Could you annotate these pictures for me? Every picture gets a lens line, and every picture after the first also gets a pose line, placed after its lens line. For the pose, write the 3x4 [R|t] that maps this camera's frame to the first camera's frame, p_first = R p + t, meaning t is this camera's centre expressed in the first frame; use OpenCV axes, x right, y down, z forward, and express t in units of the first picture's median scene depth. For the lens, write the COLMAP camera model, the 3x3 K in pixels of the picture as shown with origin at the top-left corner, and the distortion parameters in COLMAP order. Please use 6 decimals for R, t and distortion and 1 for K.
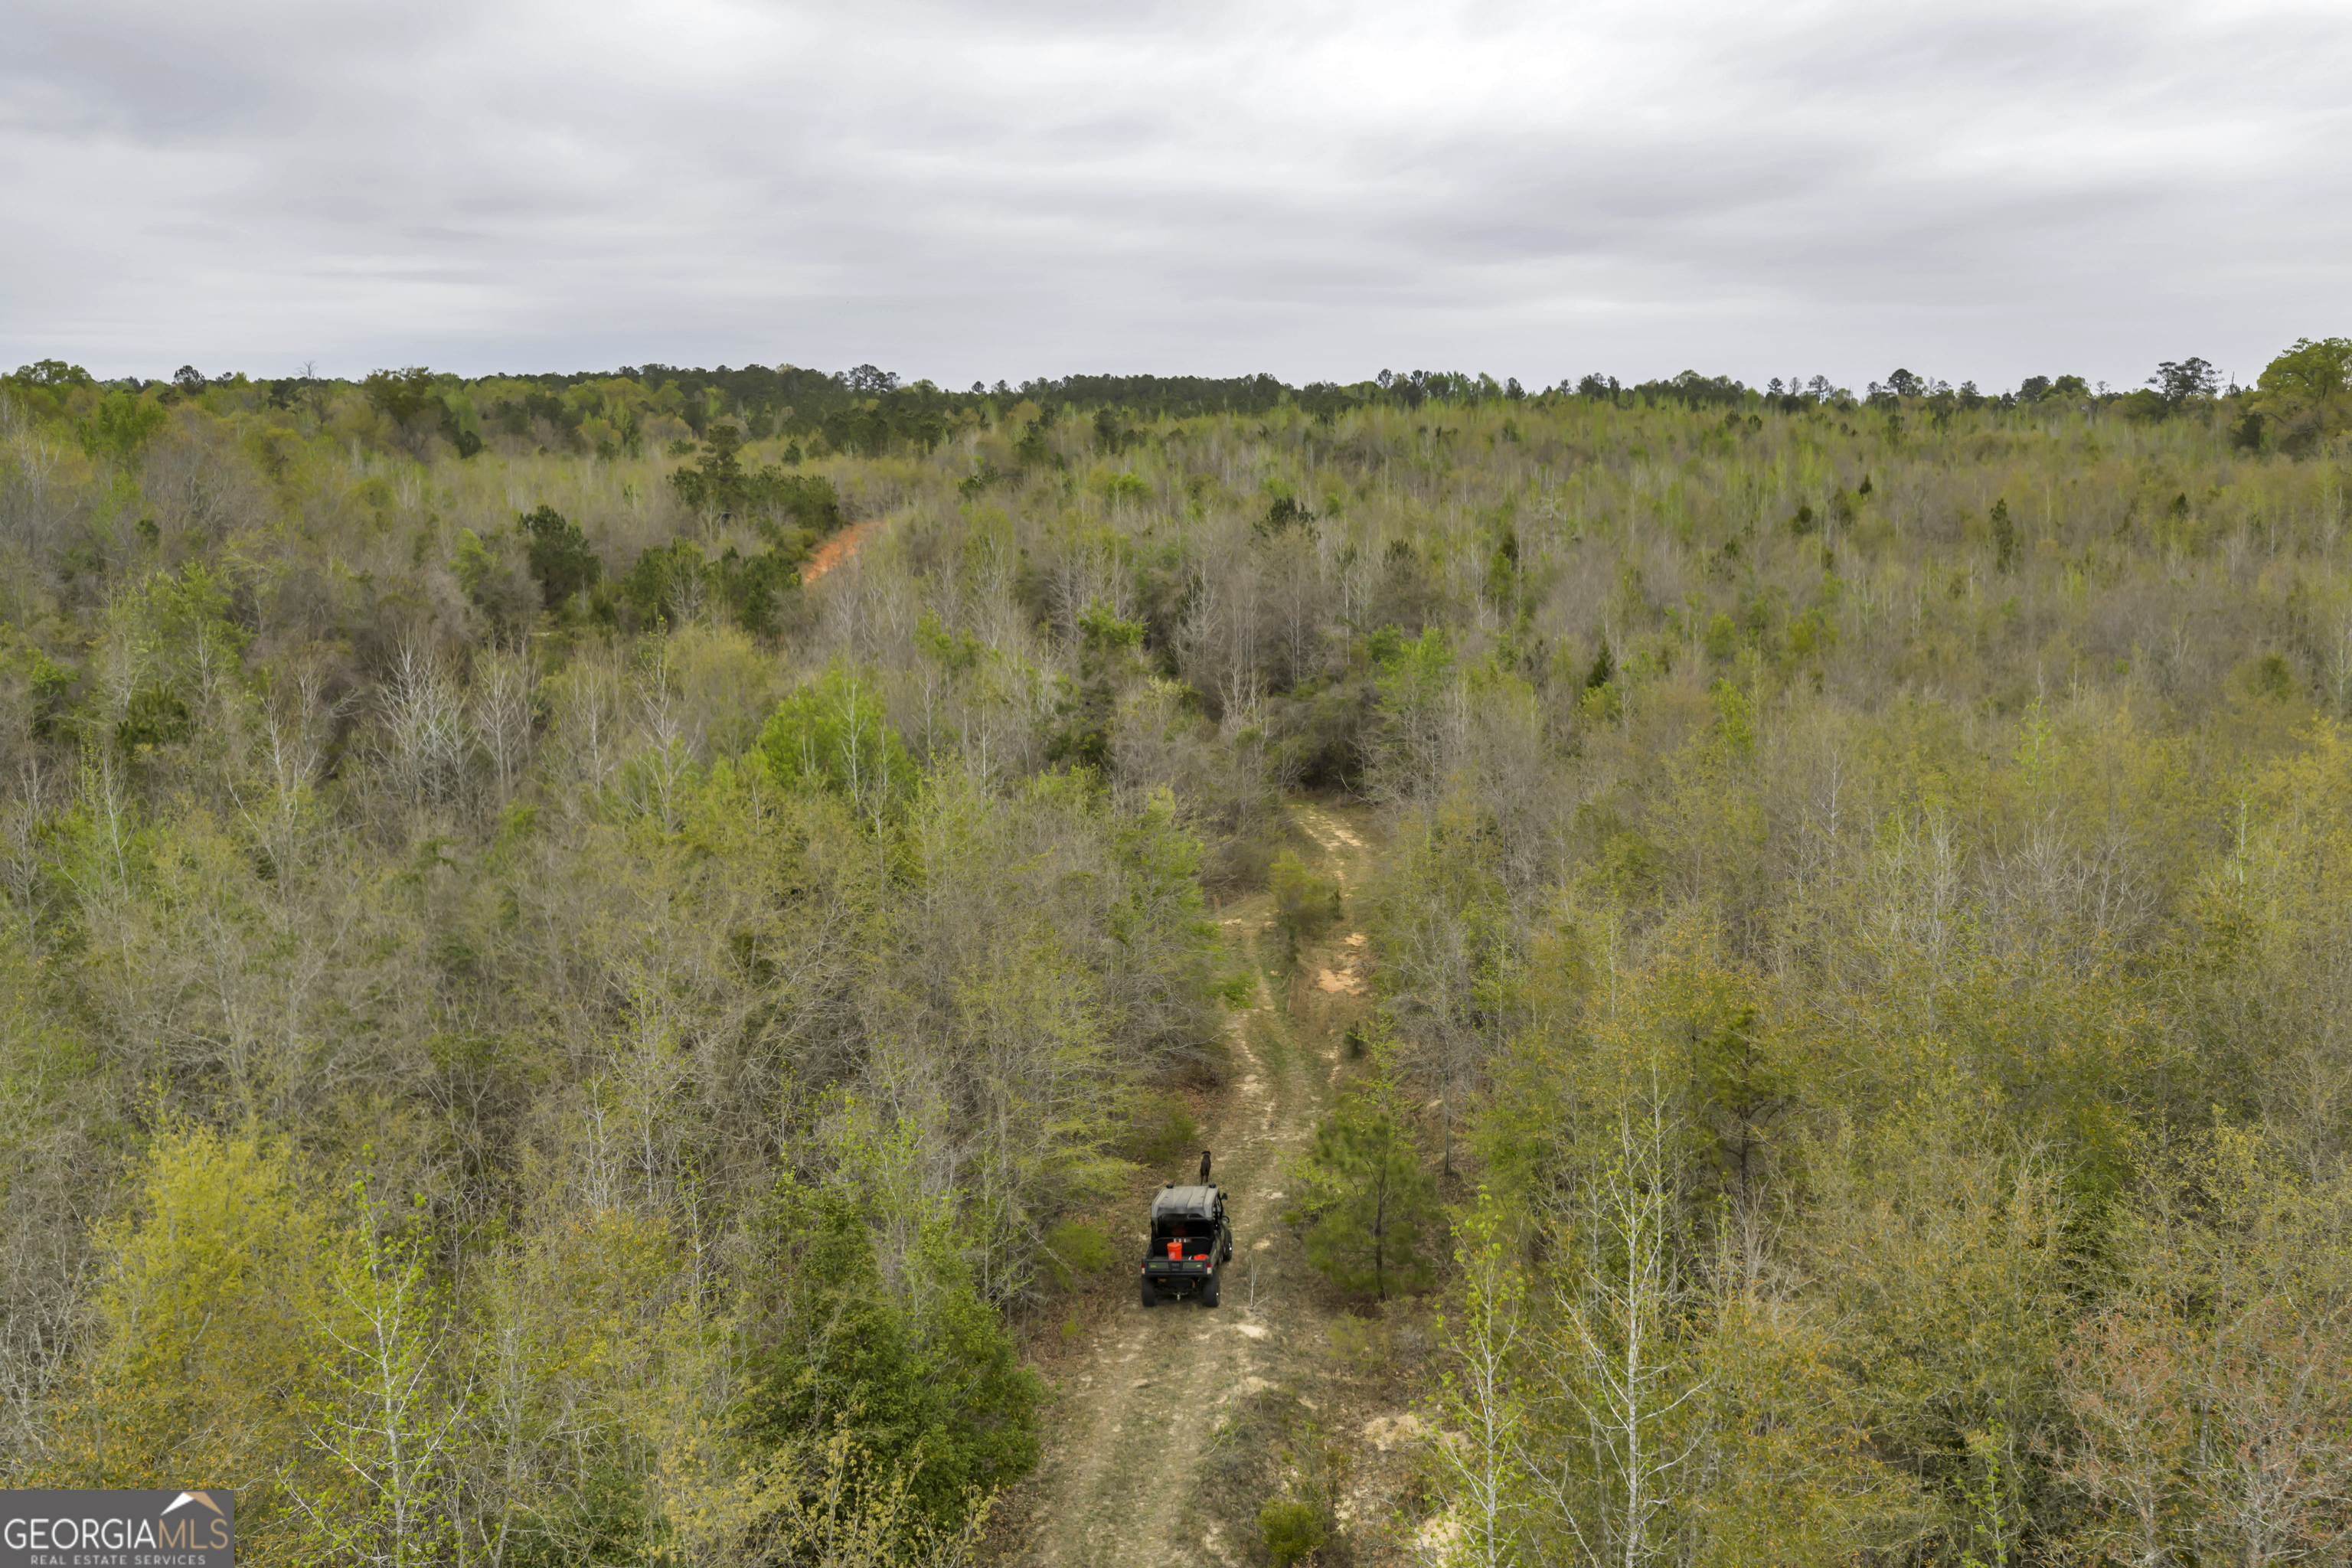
lens RADIAL K [[1930.7, 0, 1176.0], [0, 1930.7, 784.0], [0, 0, 1]] dist [0.013067, -0.032154]
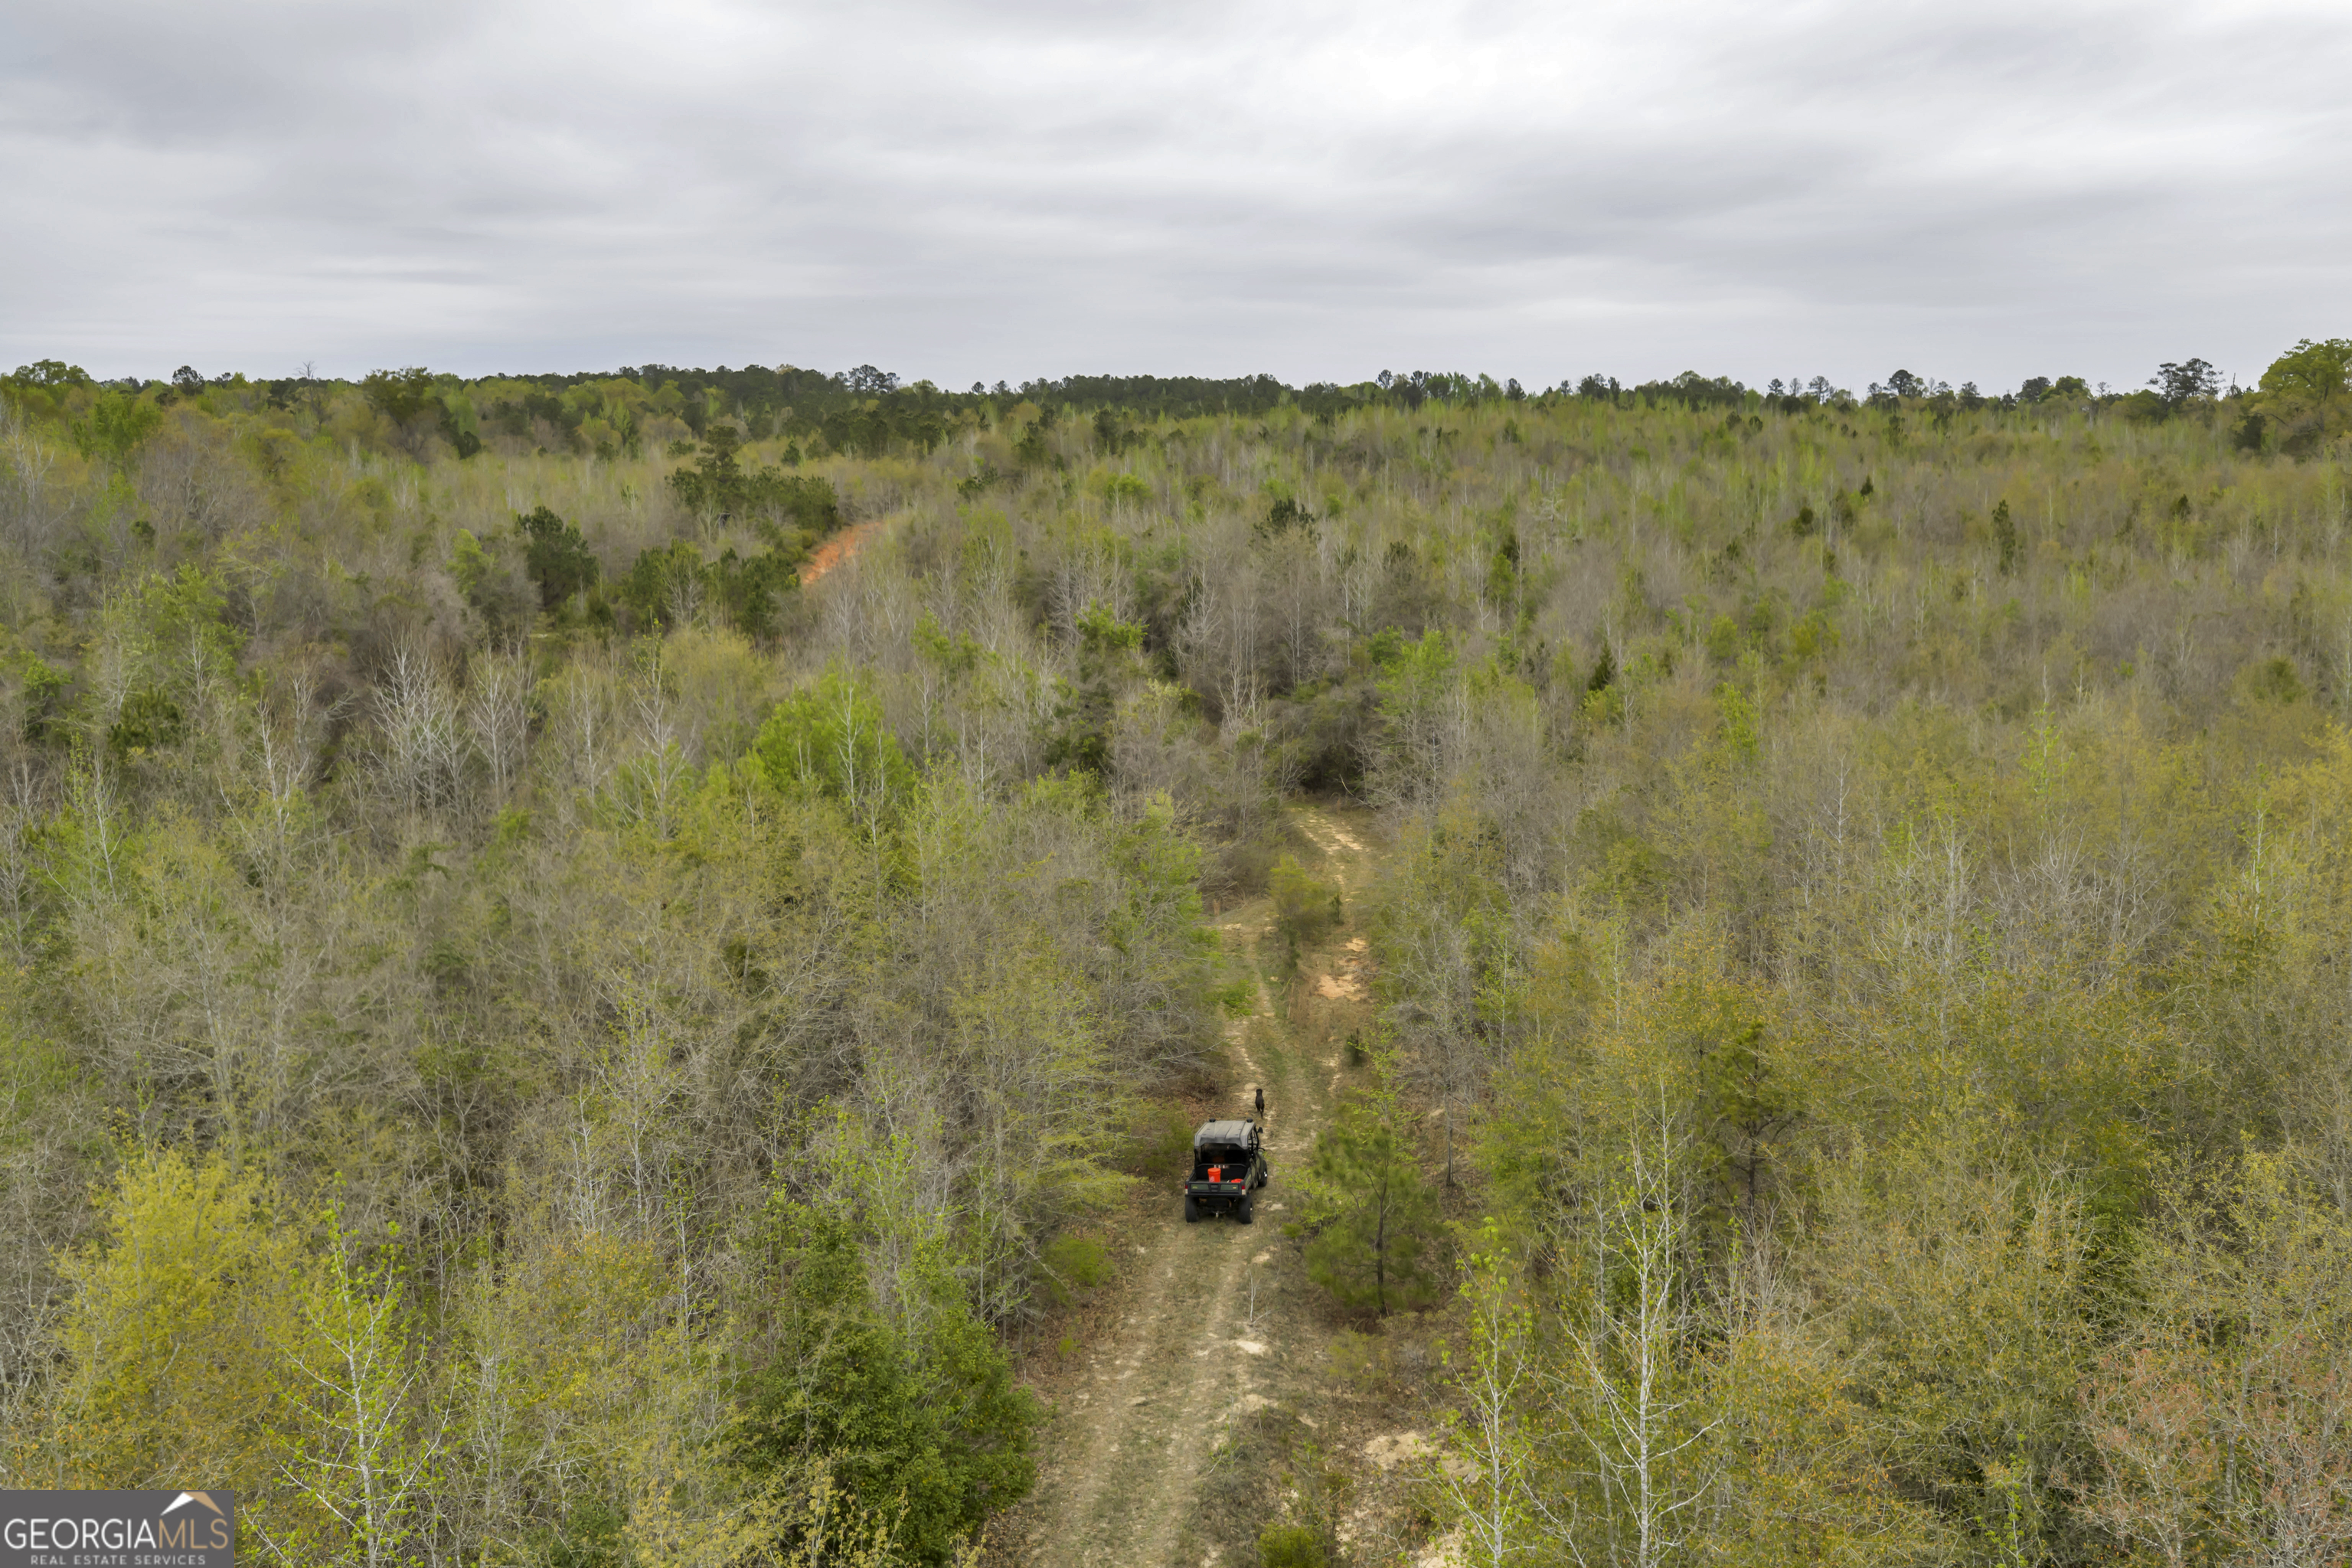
lens RADIAL K [[1930.7, 0, 1176.0], [0, 1930.7, 784.0], [0, 0, 1]] dist [0.013067, -0.032154]
pose [[1.000000, 0.000383, 0.000015, 0.000179], [-0.000383, 1.000000, -0.000271, -0.001023], [-0.000015, 0.000271, 1.000000, 0.003772]]
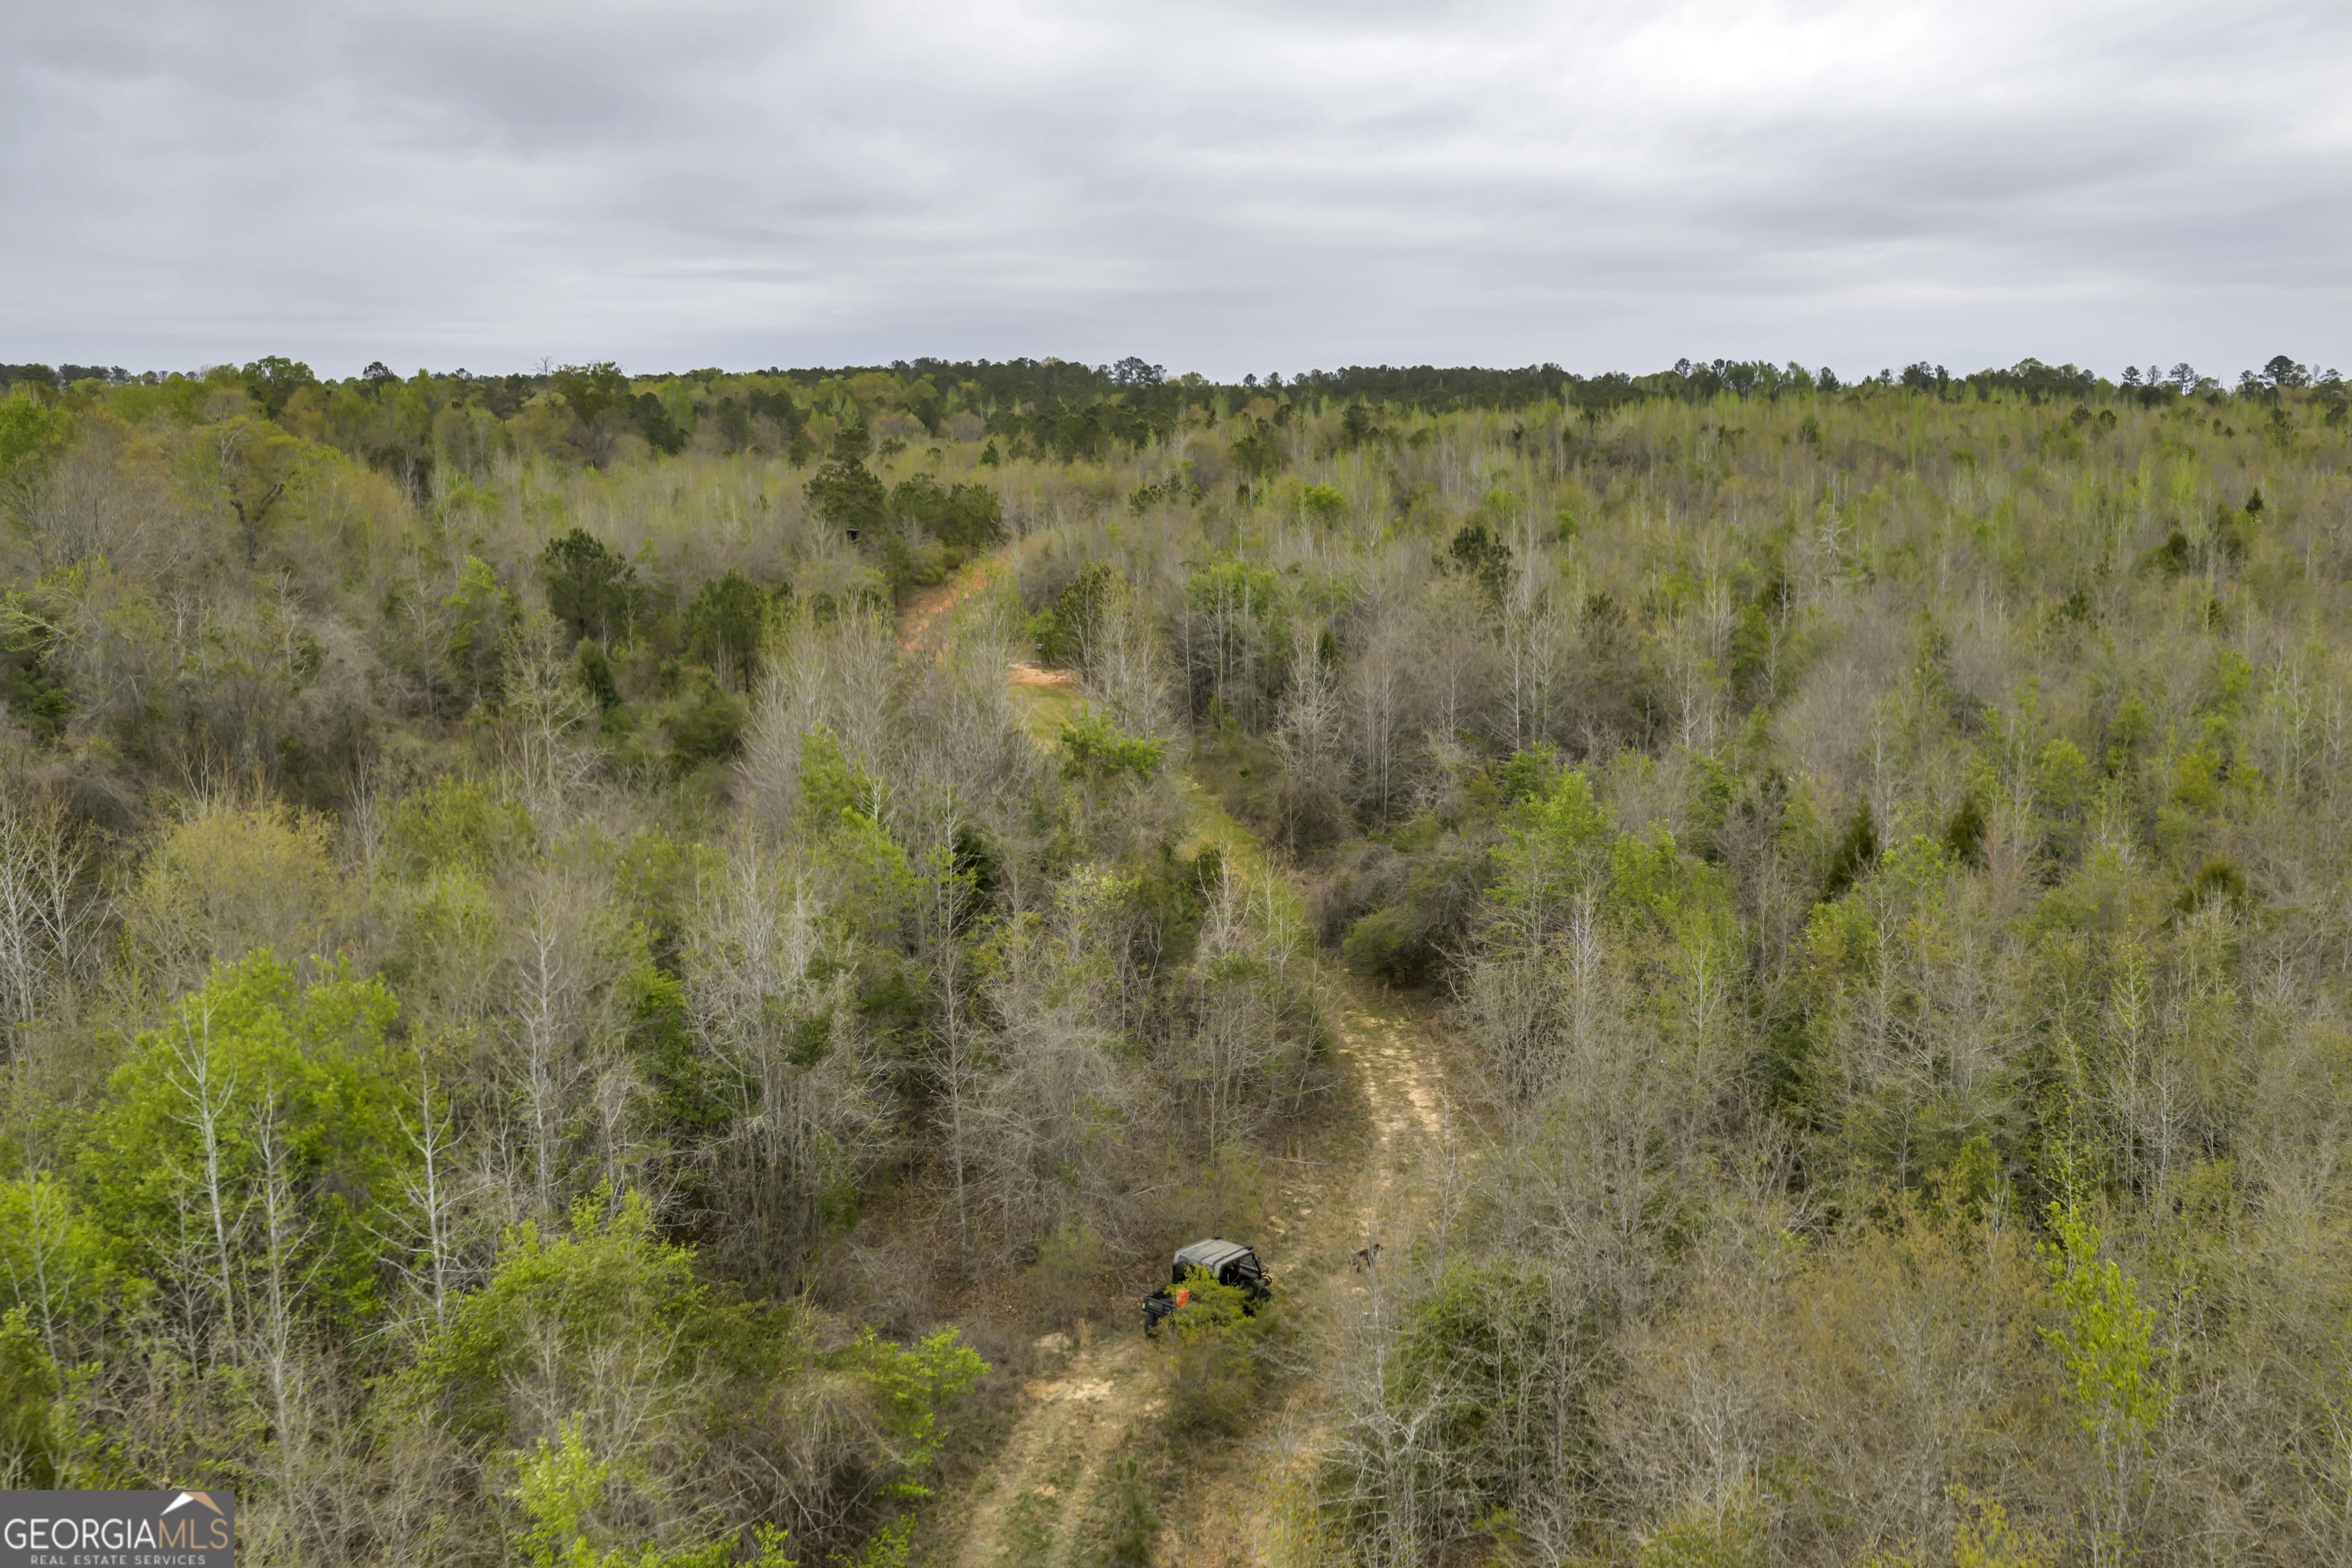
lens RADIAL K [[1930.7, 0, 1176.0], [0, 1930.7, 784.0], [0, 0, 1]] dist [0.013067, -0.032154]
pose [[0.988182, 0.027750, -0.150754, 0.072037], [-0.027098, 0.999612, 0.006380, -0.056985], [0.150872, -0.002219, 0.988551, 0.261582]]
